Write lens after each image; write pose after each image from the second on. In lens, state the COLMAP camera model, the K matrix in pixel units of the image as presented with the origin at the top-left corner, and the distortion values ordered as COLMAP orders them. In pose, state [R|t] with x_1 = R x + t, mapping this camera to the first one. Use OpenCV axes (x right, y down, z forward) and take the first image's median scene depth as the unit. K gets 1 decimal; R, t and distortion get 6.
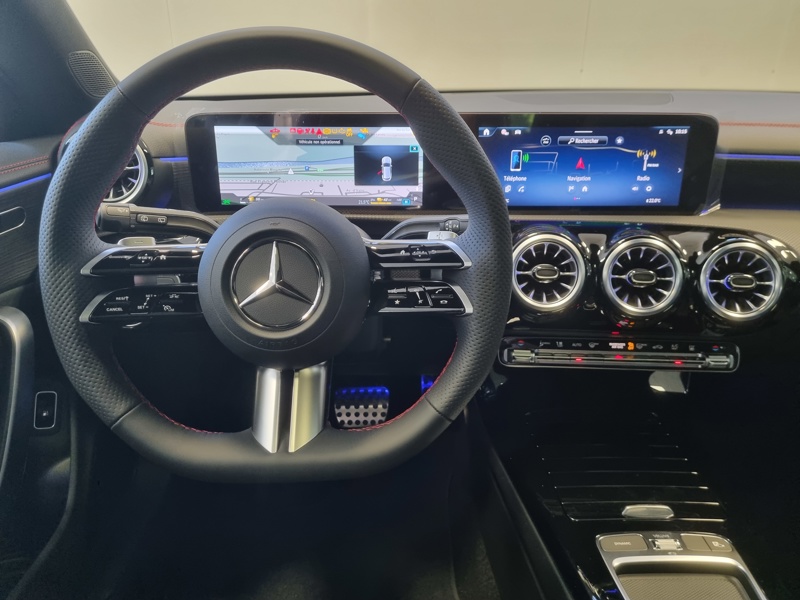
lens RADIAL K [[610.5, 0, 400.0], [0, 610.5, 300.0], [0, 0, 1]] dist [0.007457, 0.002000]
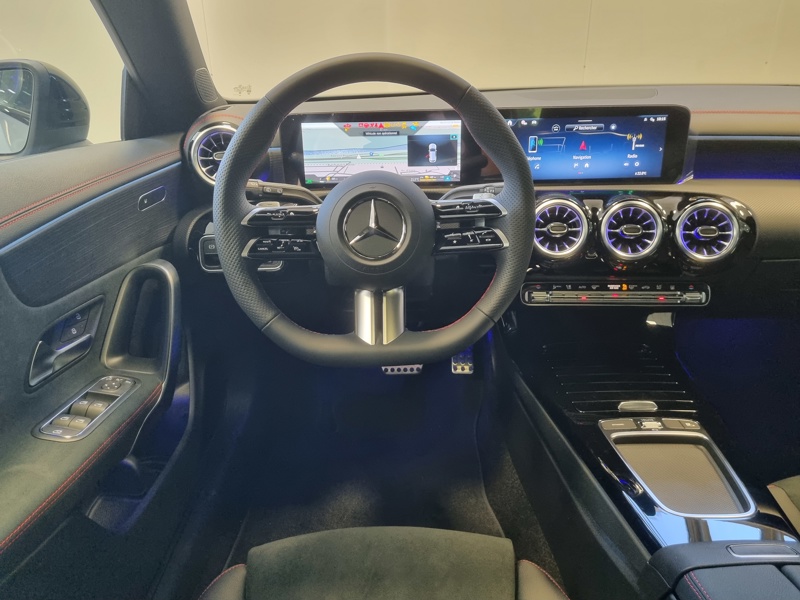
lens RADIAL K [[610.9, 0, 390.2], [0, 610.9, 298.3], [0, 0, 1]] dist [0.008865, 0.000138]
pose [[0.999561, -0.015360, -0.025321, -0.089557], [0.015427, 0.999878, 0.002492, 0.095277], [0.025279, -0.002881, 0.999676, -0.322104]]
